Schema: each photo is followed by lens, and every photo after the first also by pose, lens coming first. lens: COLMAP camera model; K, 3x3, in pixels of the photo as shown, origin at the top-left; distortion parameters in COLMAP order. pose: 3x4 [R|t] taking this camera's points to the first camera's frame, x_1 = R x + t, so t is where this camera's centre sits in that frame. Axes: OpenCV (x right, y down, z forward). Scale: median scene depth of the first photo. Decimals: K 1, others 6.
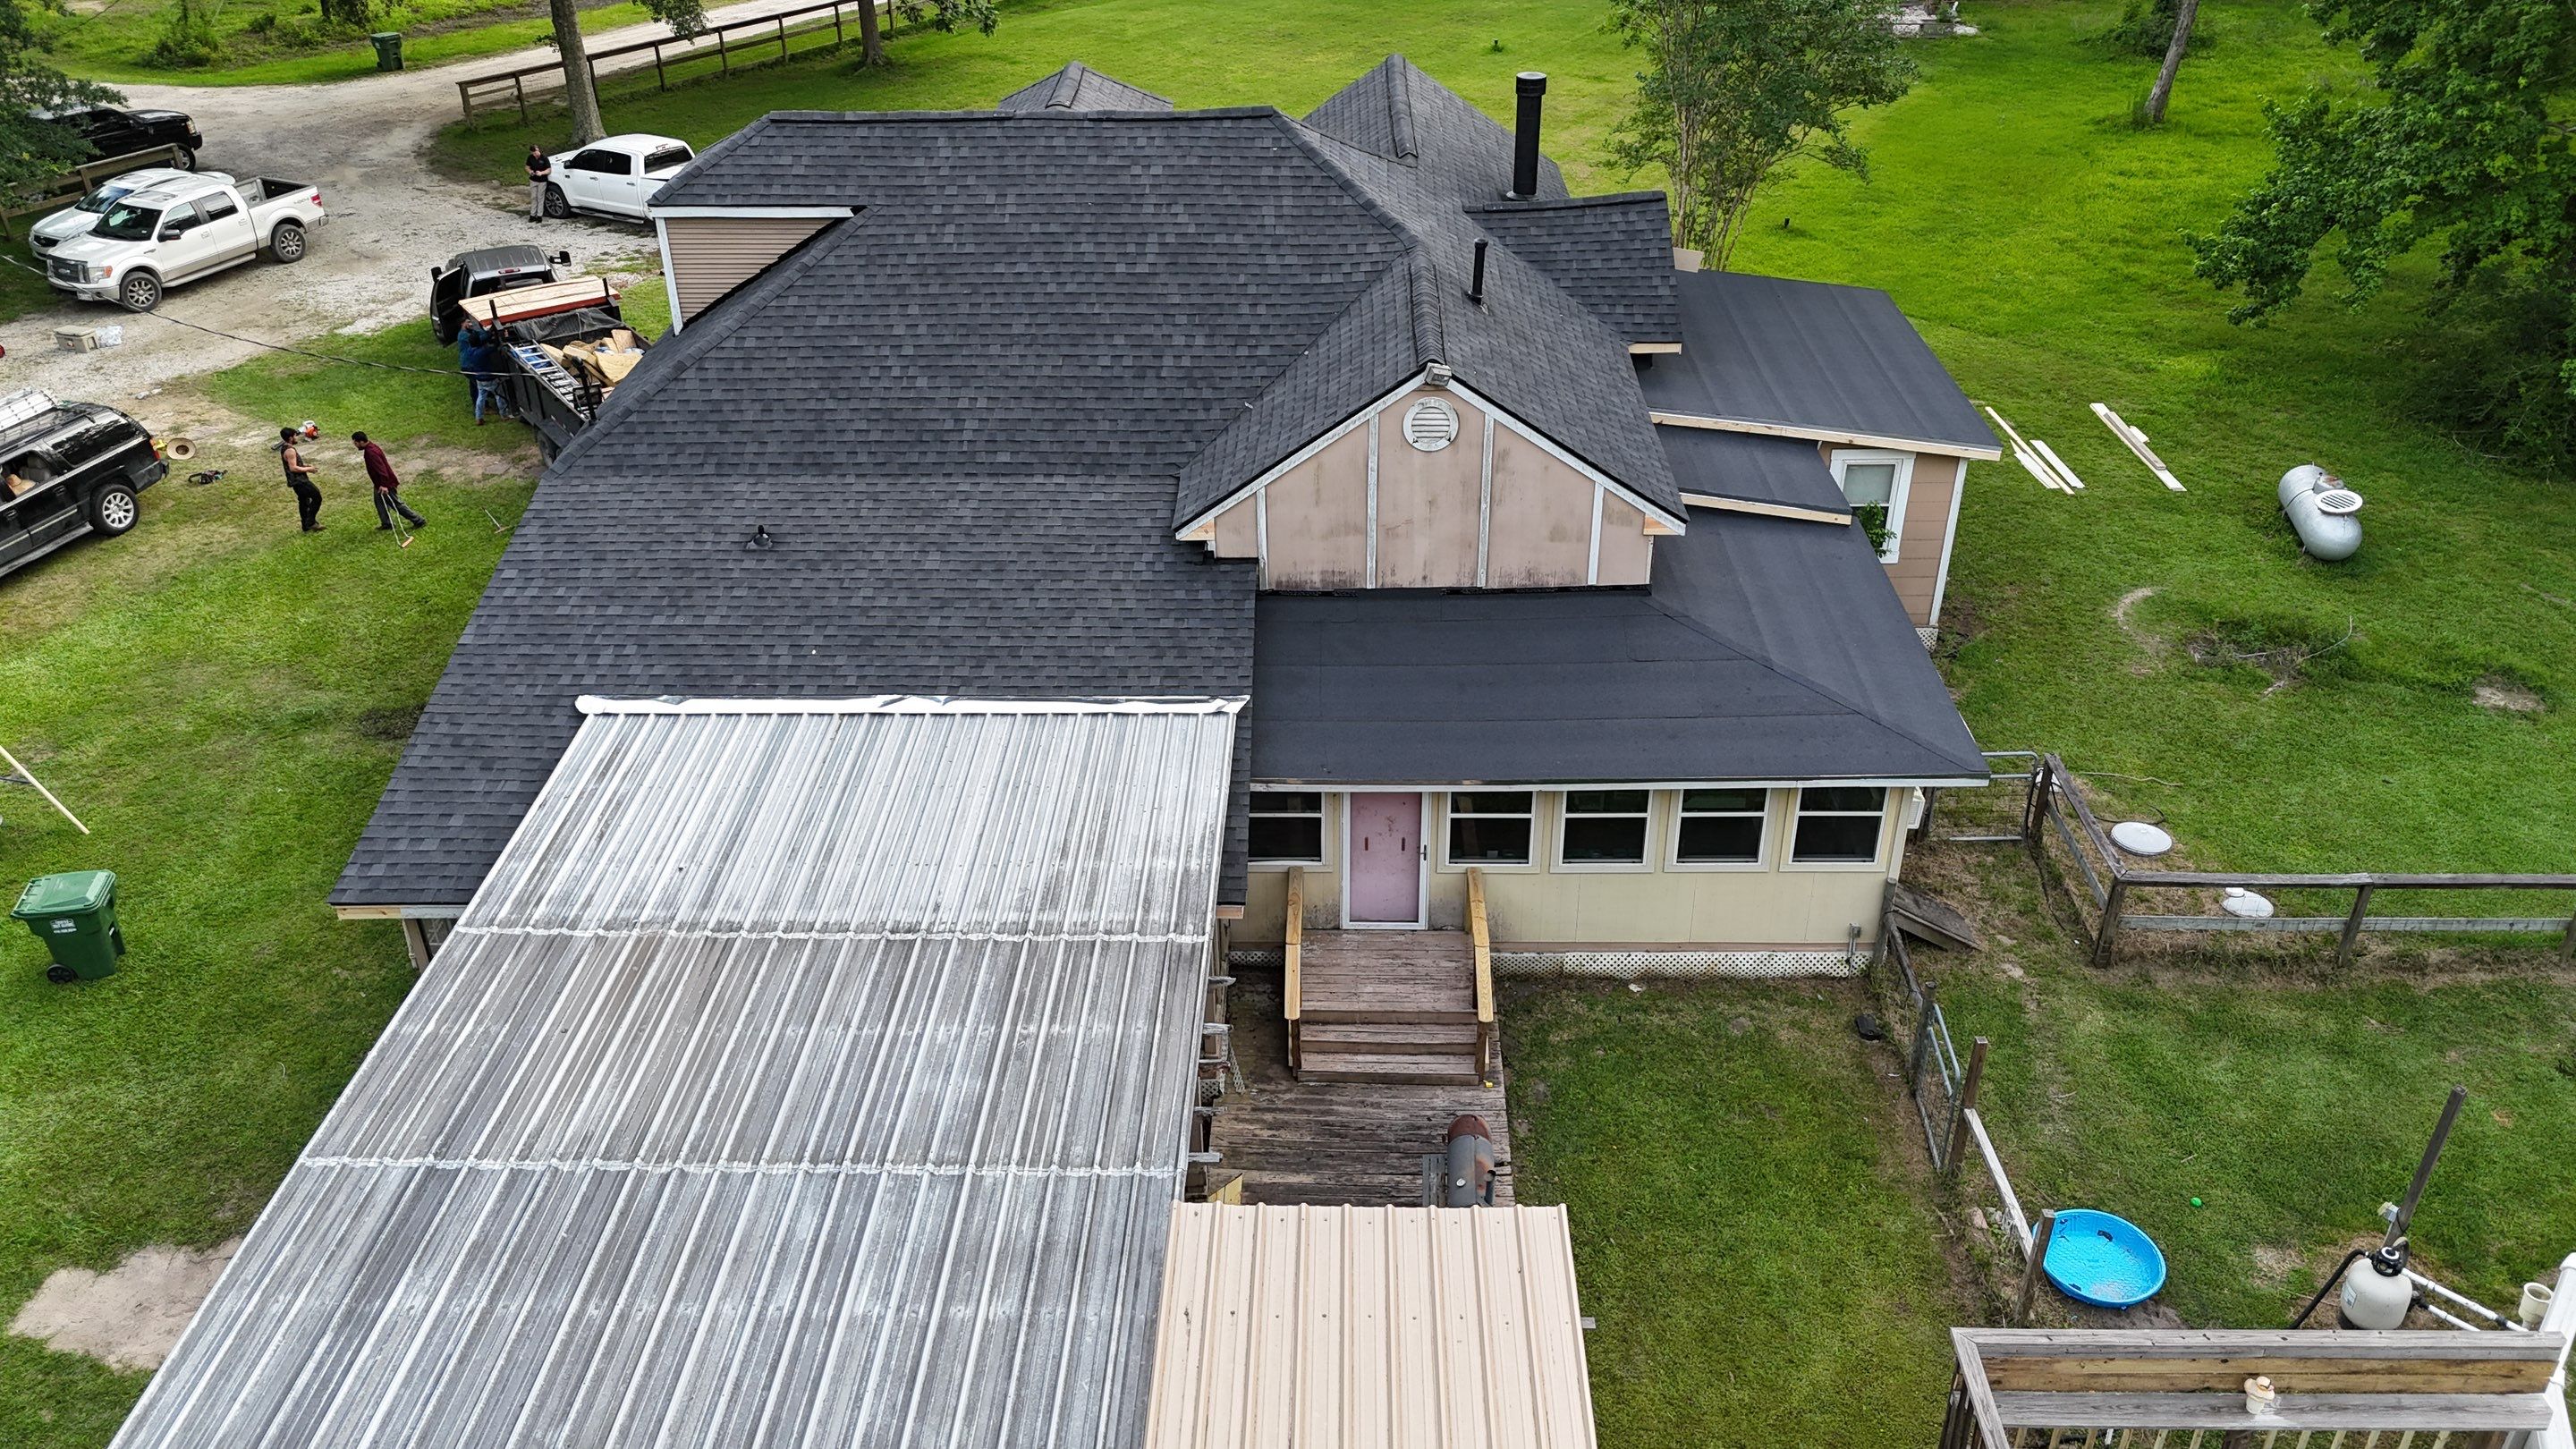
lens RADIAL K [[1880.6, 0, 1286.7], [0, 1880.6, 734.0], [0, 0, 1]] dist [0.085956, -0.080947]
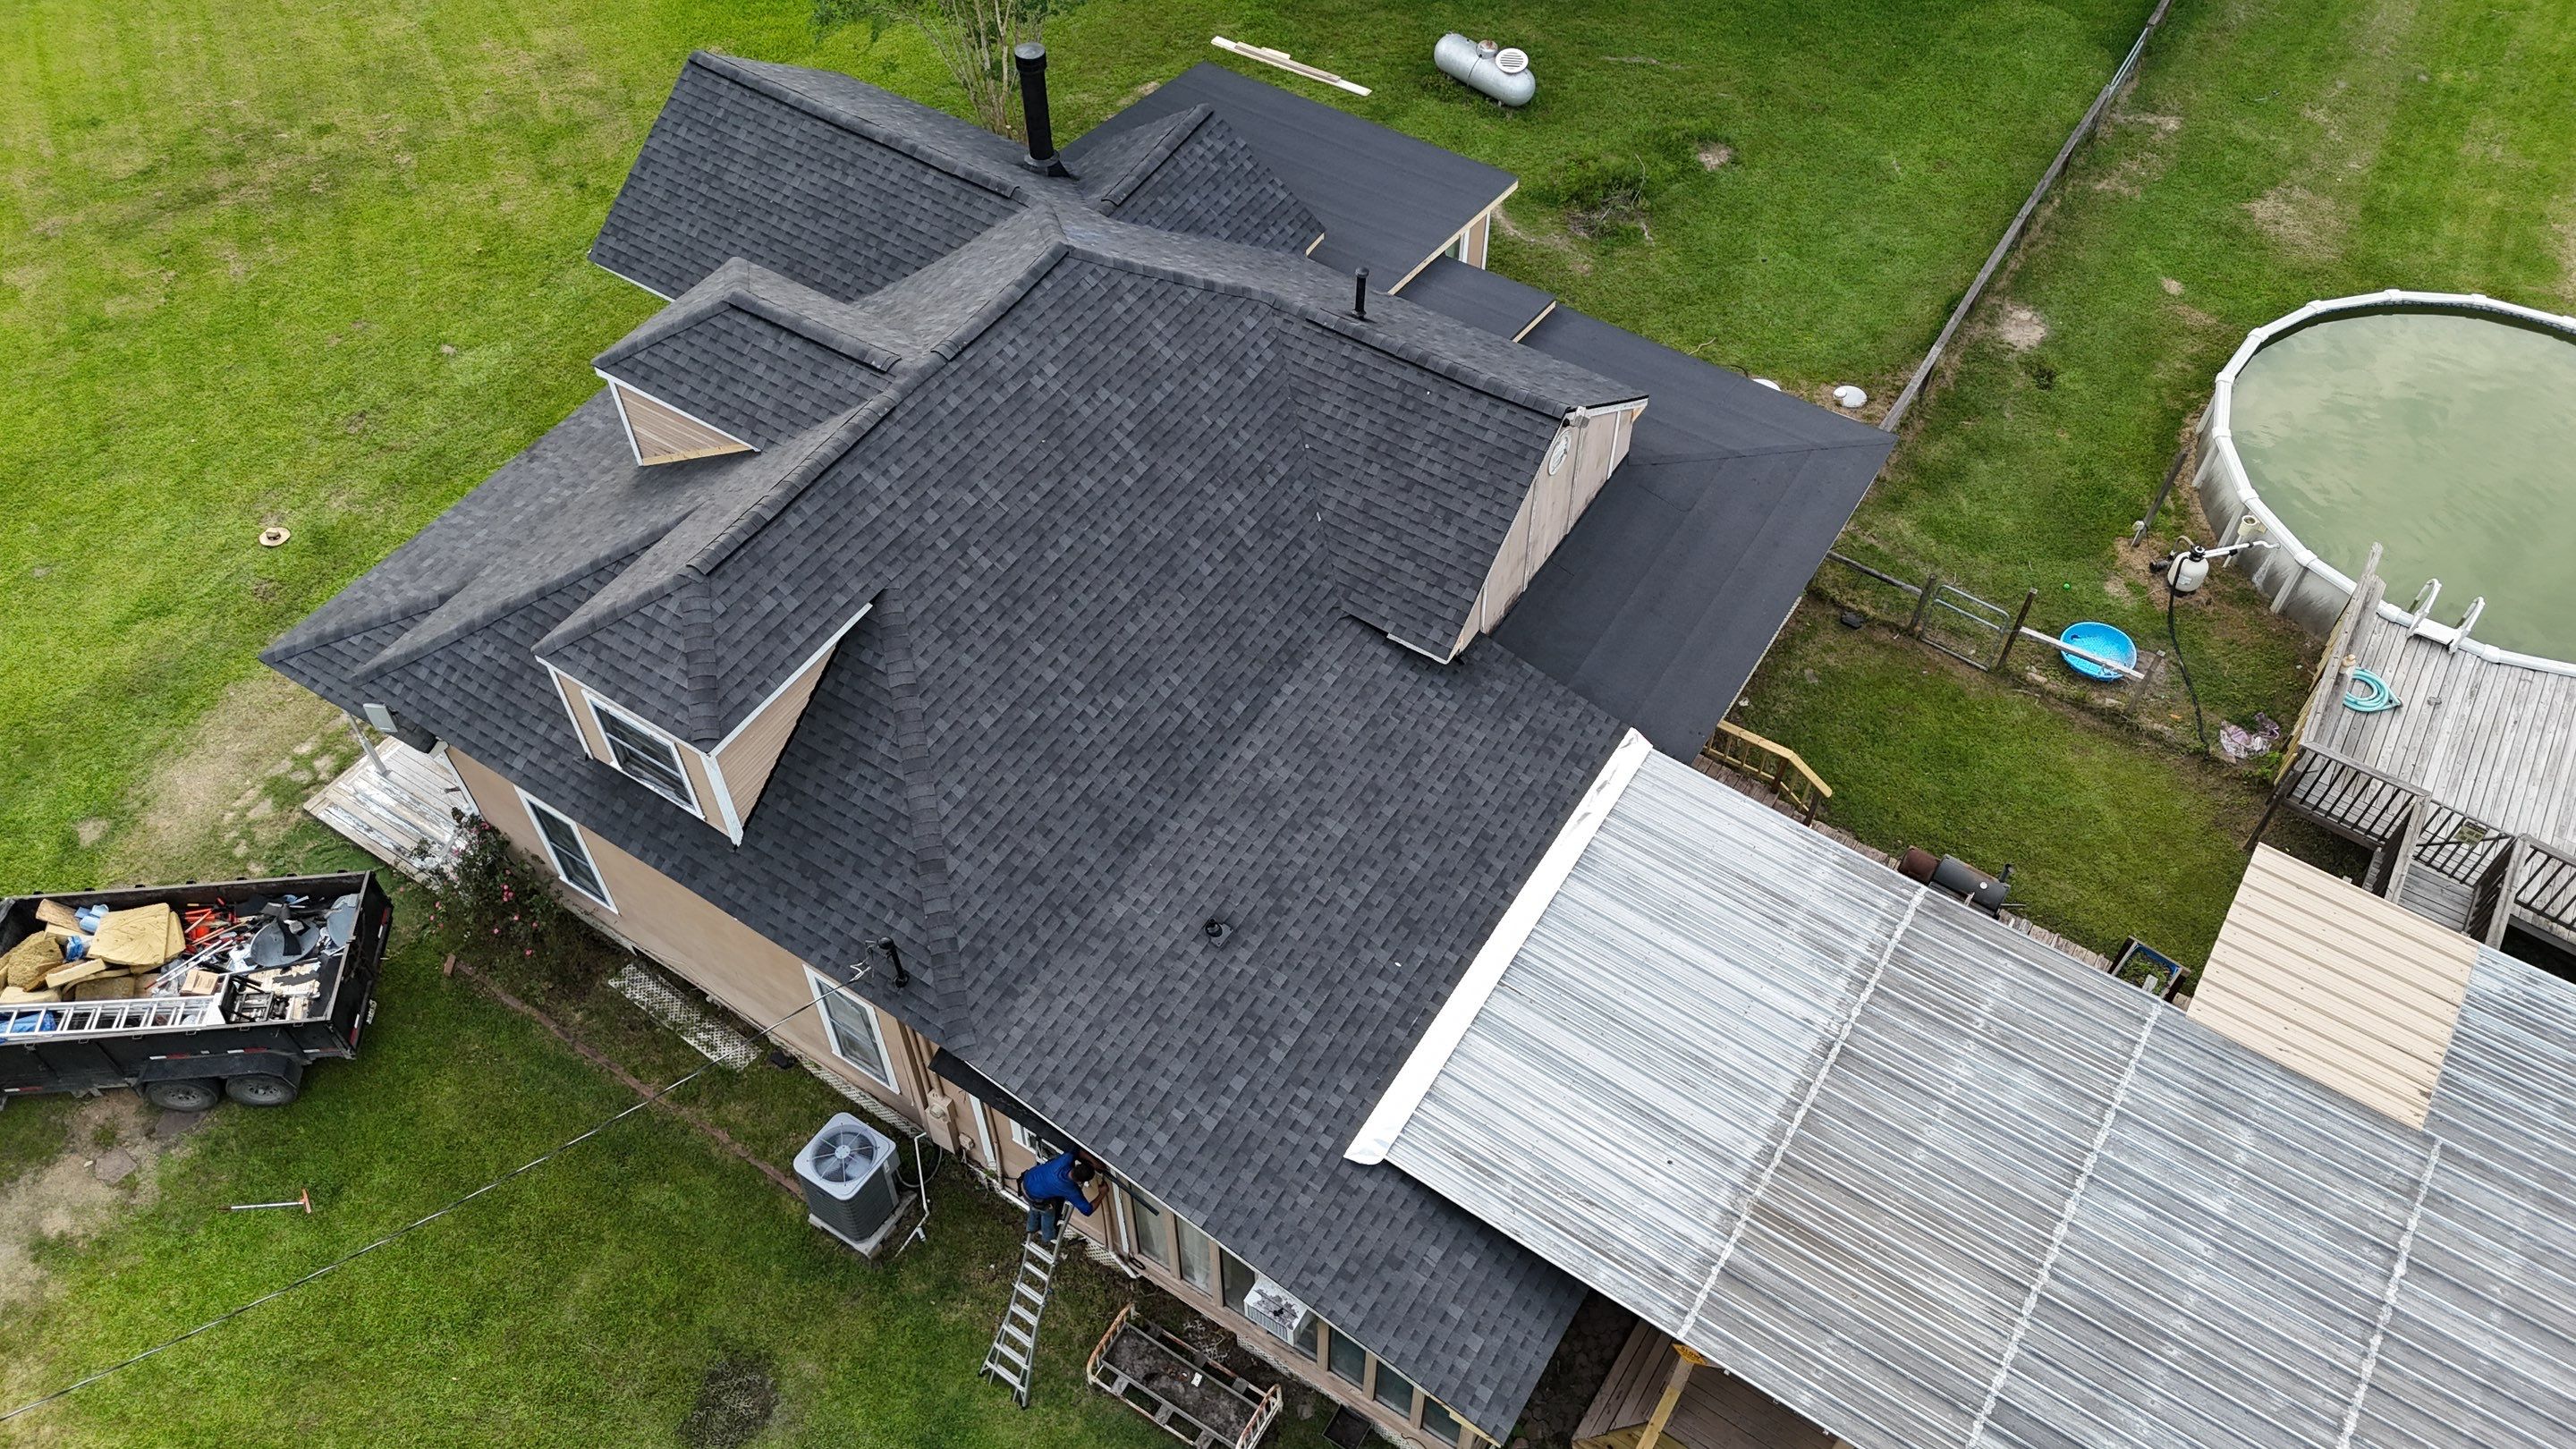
lens RADIAL K [[1876.0, 0, 1288.0], [0, 1876.0, 724.5], [0, 0, 1]] dist [0.101695, -0.113619]
pose [[0.522502, -0.655674, 0.545053, -0.678150], [0.443250, 0.754965, 0.483277, -0.602872], [-0.728369, -0.010919, 0.685099, 0.280448]]
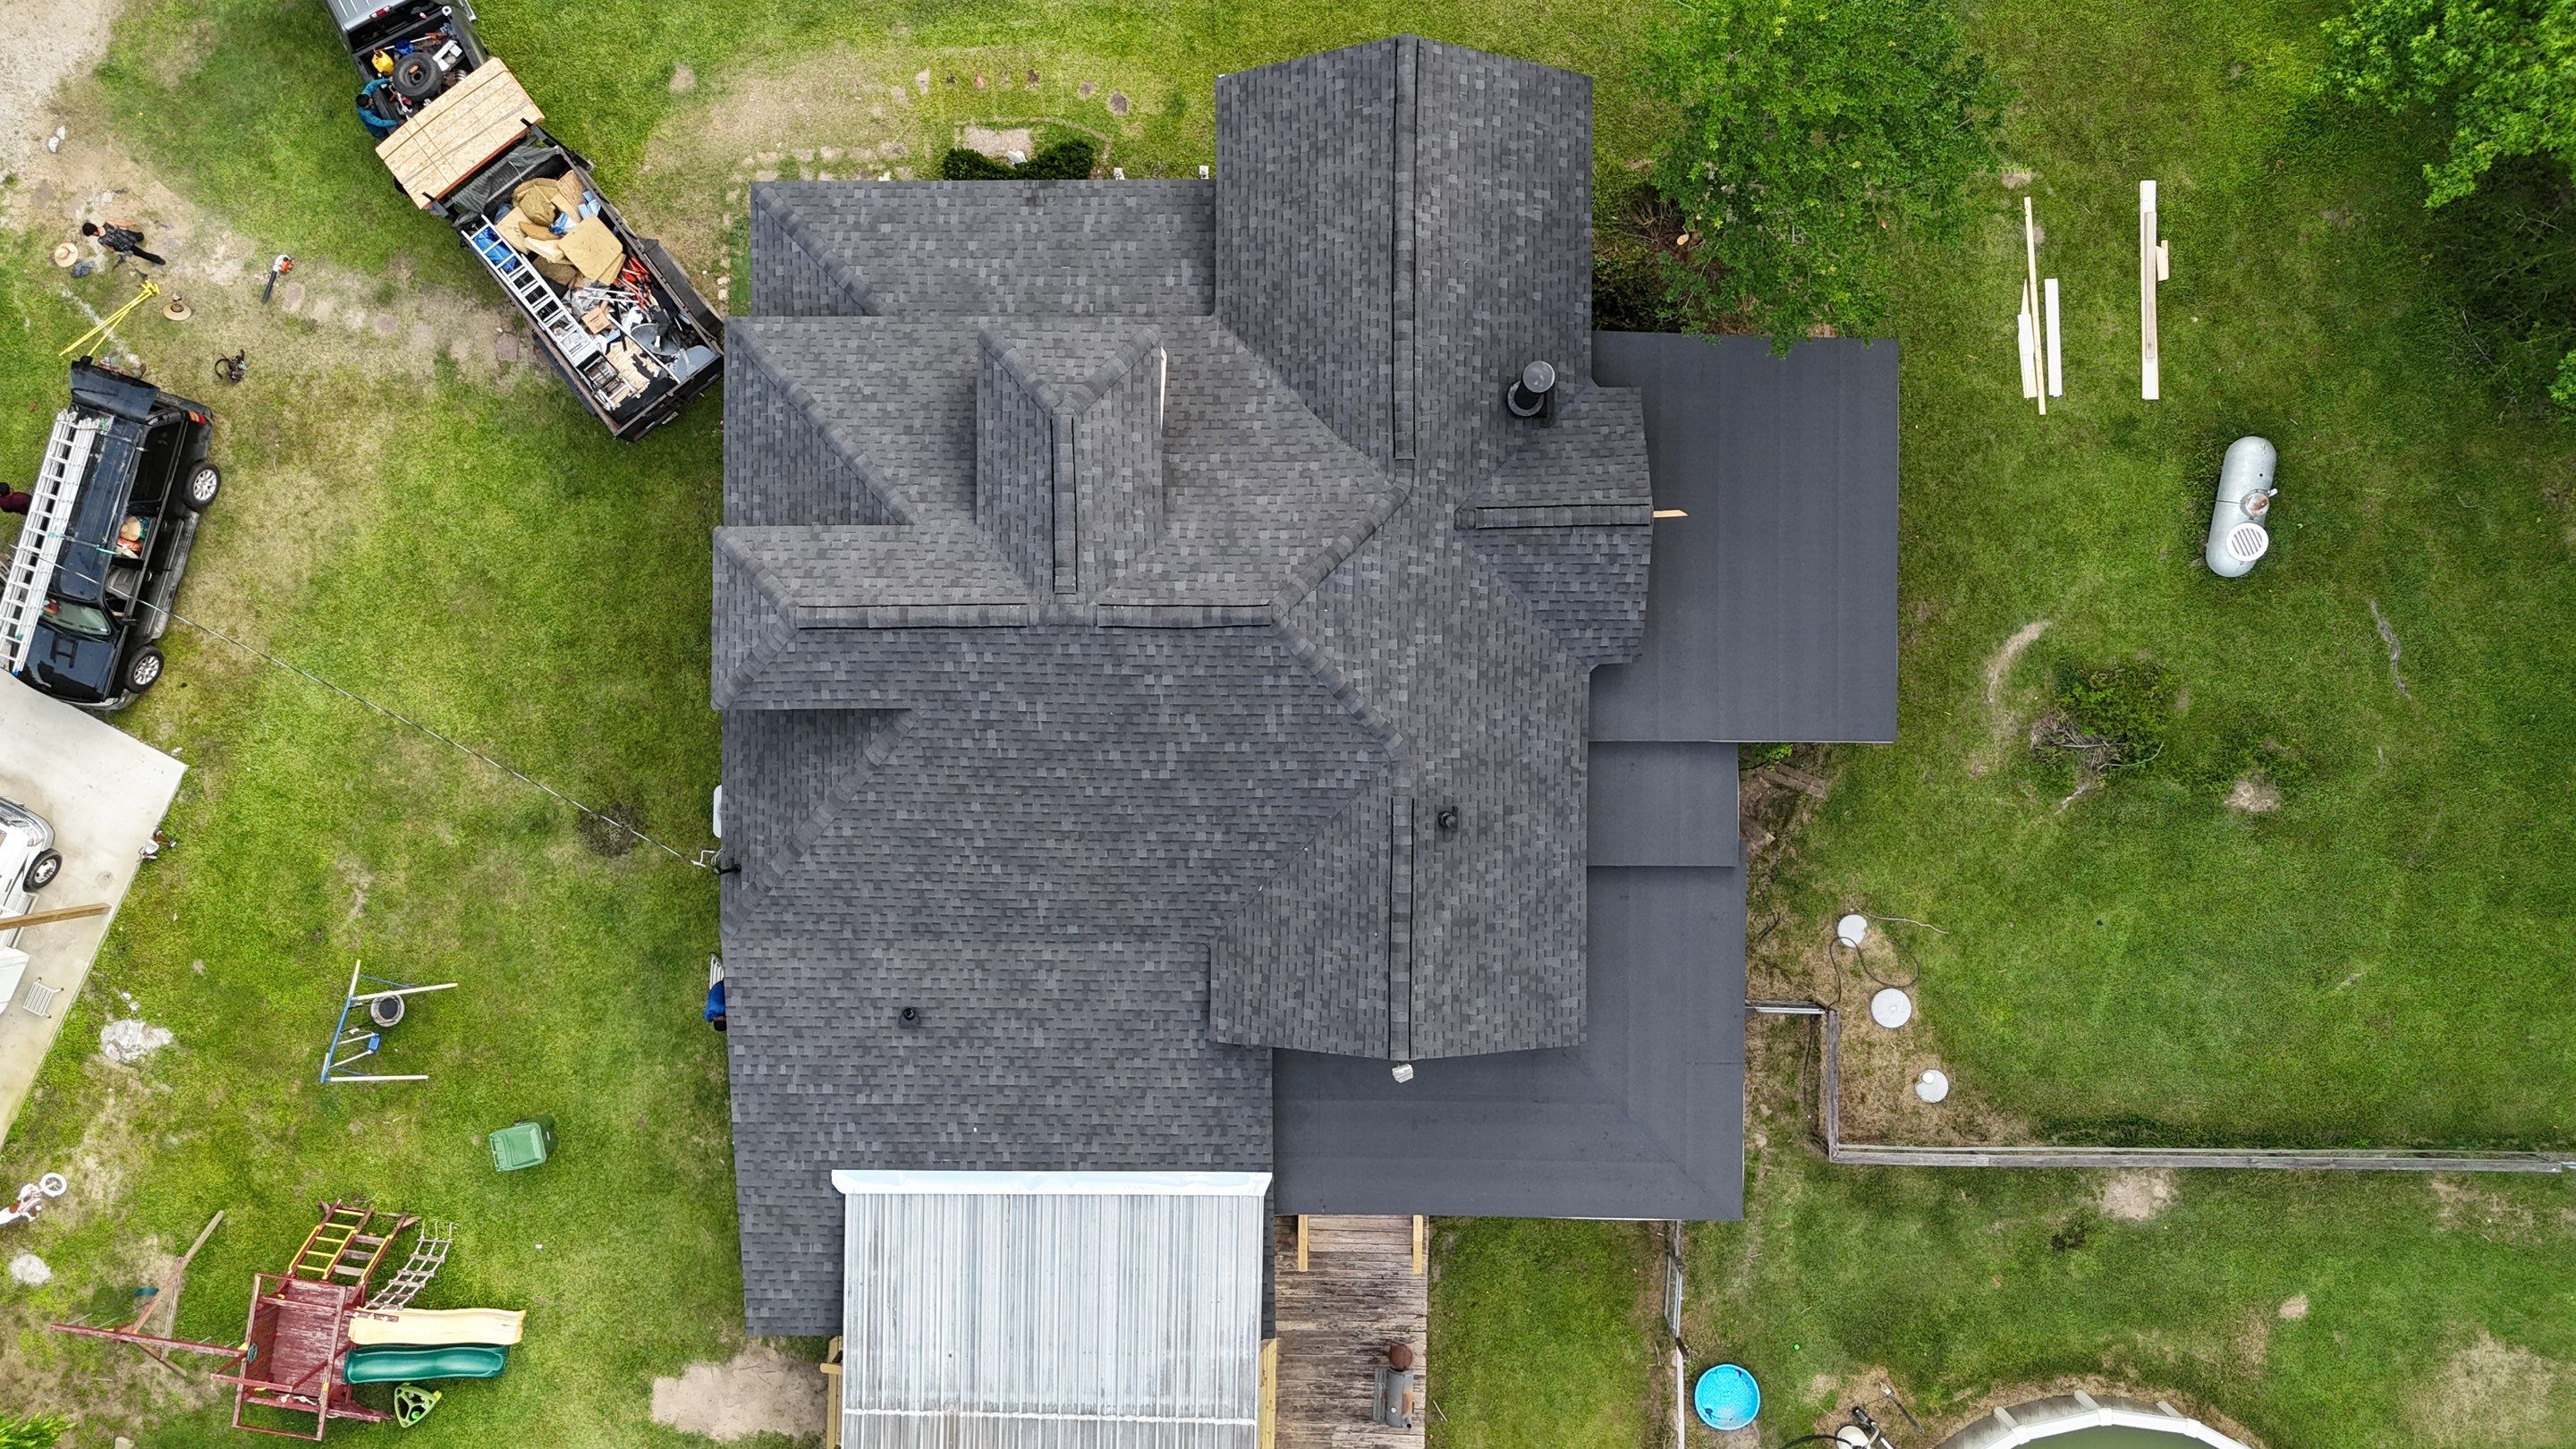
lens RADIAL K [[1883.1, 0, 1285.7], [0, 1883.1, 720.3], [0, 0, 1]] dist [0.163749, -0.405474]
pose [[0.999774, -0.014390, -0.015654, 0.017845], [0.020895, 0.528538, 0.848653, -1.289418], [-0.003938, -0.848788, 0.528719, 0.425769]]
